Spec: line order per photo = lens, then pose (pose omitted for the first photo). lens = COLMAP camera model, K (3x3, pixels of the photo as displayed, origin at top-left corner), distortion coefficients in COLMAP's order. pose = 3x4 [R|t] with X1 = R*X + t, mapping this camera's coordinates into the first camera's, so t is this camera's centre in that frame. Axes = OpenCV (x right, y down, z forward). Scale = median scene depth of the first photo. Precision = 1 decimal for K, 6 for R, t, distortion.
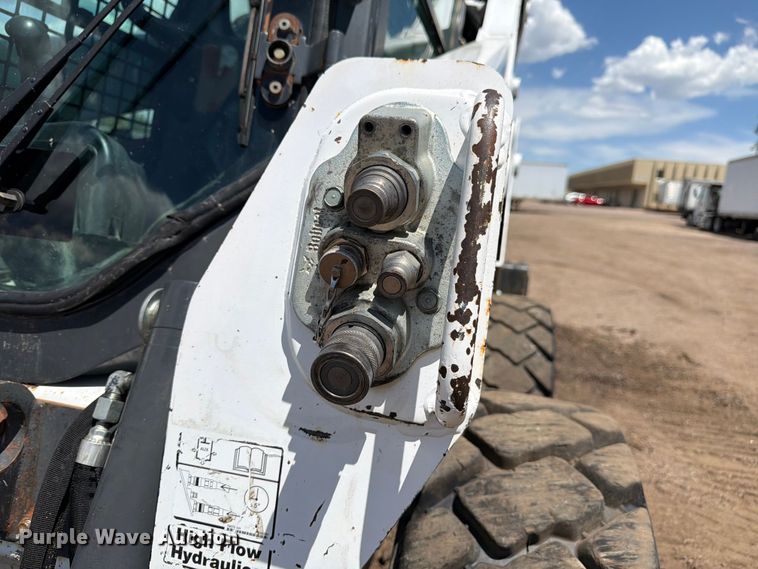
lens RADIAL K [[541.5, 0, 382.1], [0, 541.5, 282.3], [0, 0, 1]] dist [0.070652, -0.085790]
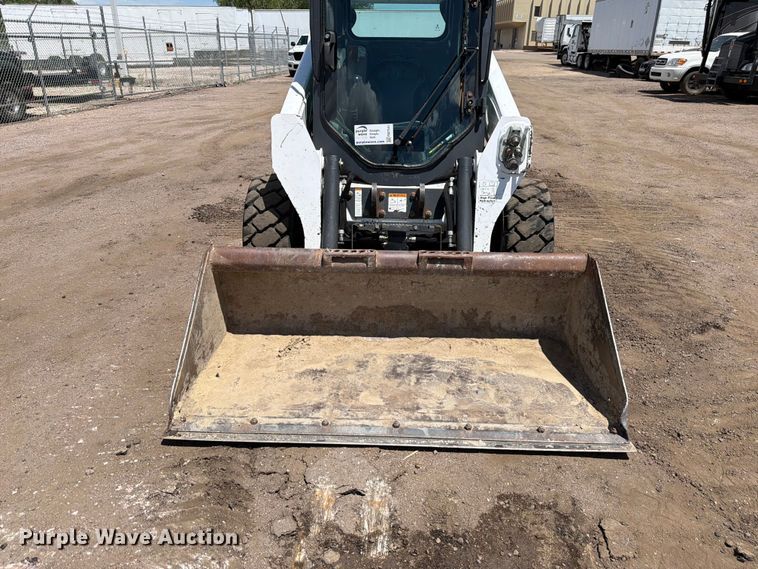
lens RADIAL K [[540.8, 0, 379.0], [0, 540.8, 284.5], [0, 0, 1]] dist [0.073080, -0.094881]
pose [[0.975974, -0.148025, 0.159886, -0.134743], [0.102792, 0.959810, 0.261148, -0.017131], [-0.192117, -0.238438, 0.951965, -0.252043]]
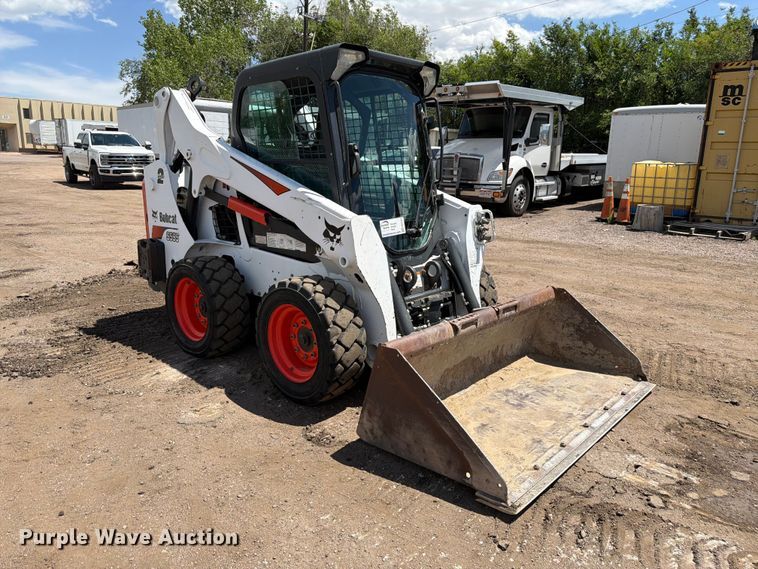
lens RADIAL K [[546.7, 0, 379.0], [0, 546.7, 284.5], [0, 0, 1]] dist [0.005155, -0.002429]
pose [[0.482887, -0.269514, 0.833176, -0.404129], [0.164718, 0.962431, 0.215859, -0.063756], [-0.860051, 0.033003, 0.509139, -0.101367]]
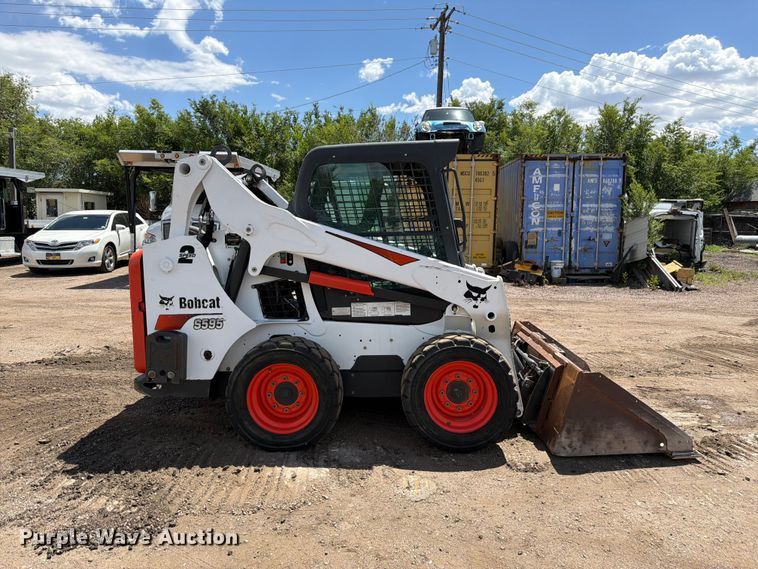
lens RADIAL K [[541.5, 0, 382.1], [0, 541.5, 282.3], [0, 0, 1]] dist [0.070652, -0.085790]
pose [[-0.210119, -0.182609, 0.960471, -0.489756], [0.136683, 0.967267, 0.213803, -0.127763], [-0.968074, 0.176204, -0.178282, 0.233064]]
